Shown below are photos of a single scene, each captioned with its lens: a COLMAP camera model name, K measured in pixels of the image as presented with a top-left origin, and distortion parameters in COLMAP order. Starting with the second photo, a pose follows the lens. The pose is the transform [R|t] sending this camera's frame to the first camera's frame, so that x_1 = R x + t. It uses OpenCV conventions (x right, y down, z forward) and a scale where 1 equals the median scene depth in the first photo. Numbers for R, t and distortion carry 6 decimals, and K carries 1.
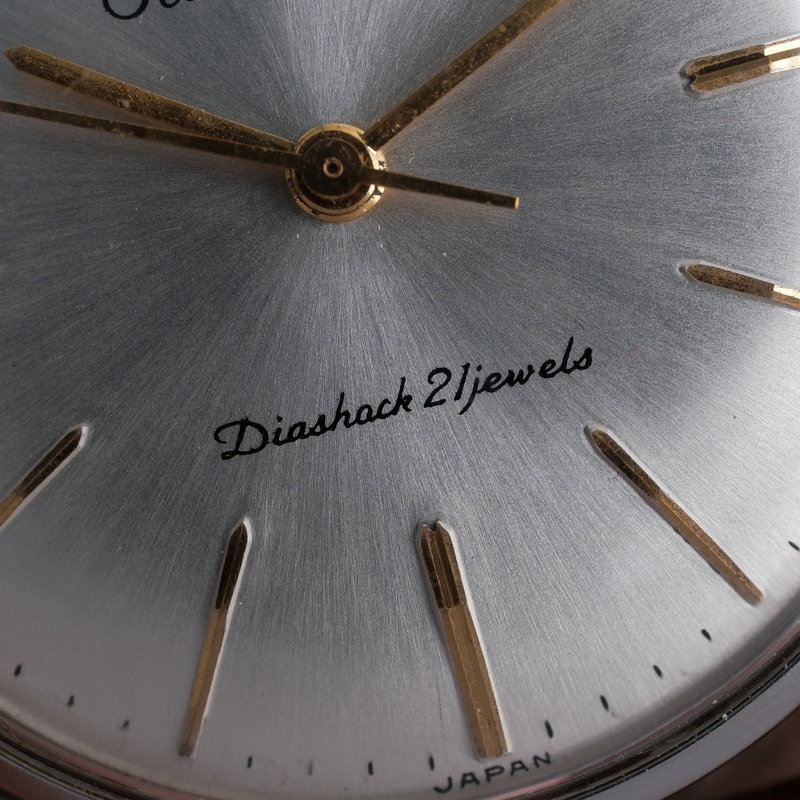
lens RADIAL K [[1165.4, 0, 400.0], [0, 1165.4, 400.0], [0, 0, 1]] dist [0.033538, 0.019418]
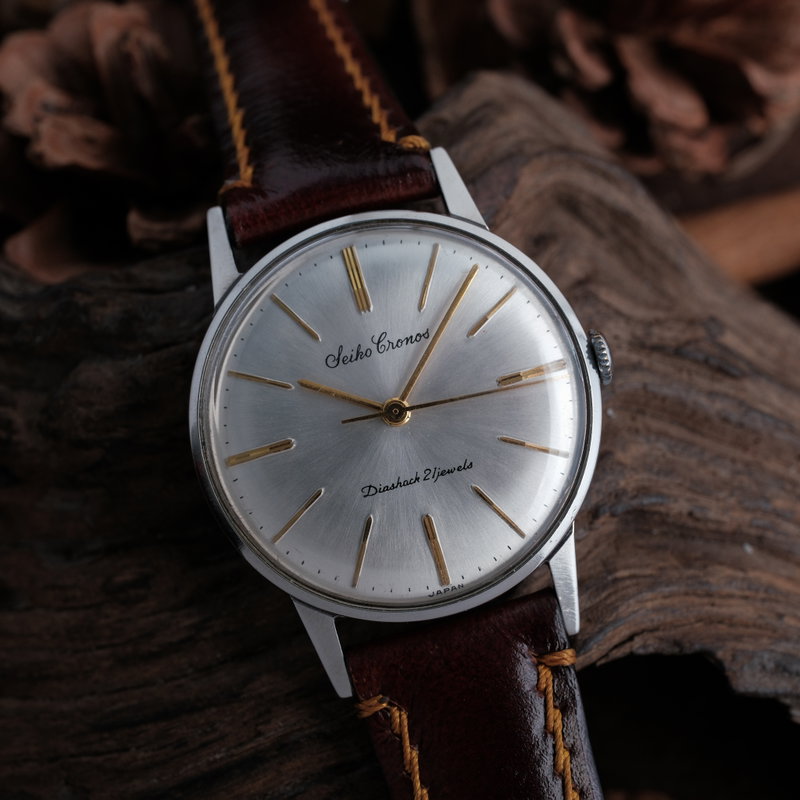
lens RADIAL K [[1346.8, 0, 396.0], [0, 1346.8, 400.0], [0, 0, 1]] dist [0.036598, 0.039106]
pose [[0.999729, -0.019828, 0.012169, -0.100902], [0.020781, 0.996252, -0.083961, 0.099194], [-0.010459, 0.084191, 0.996395, -2.900224]]
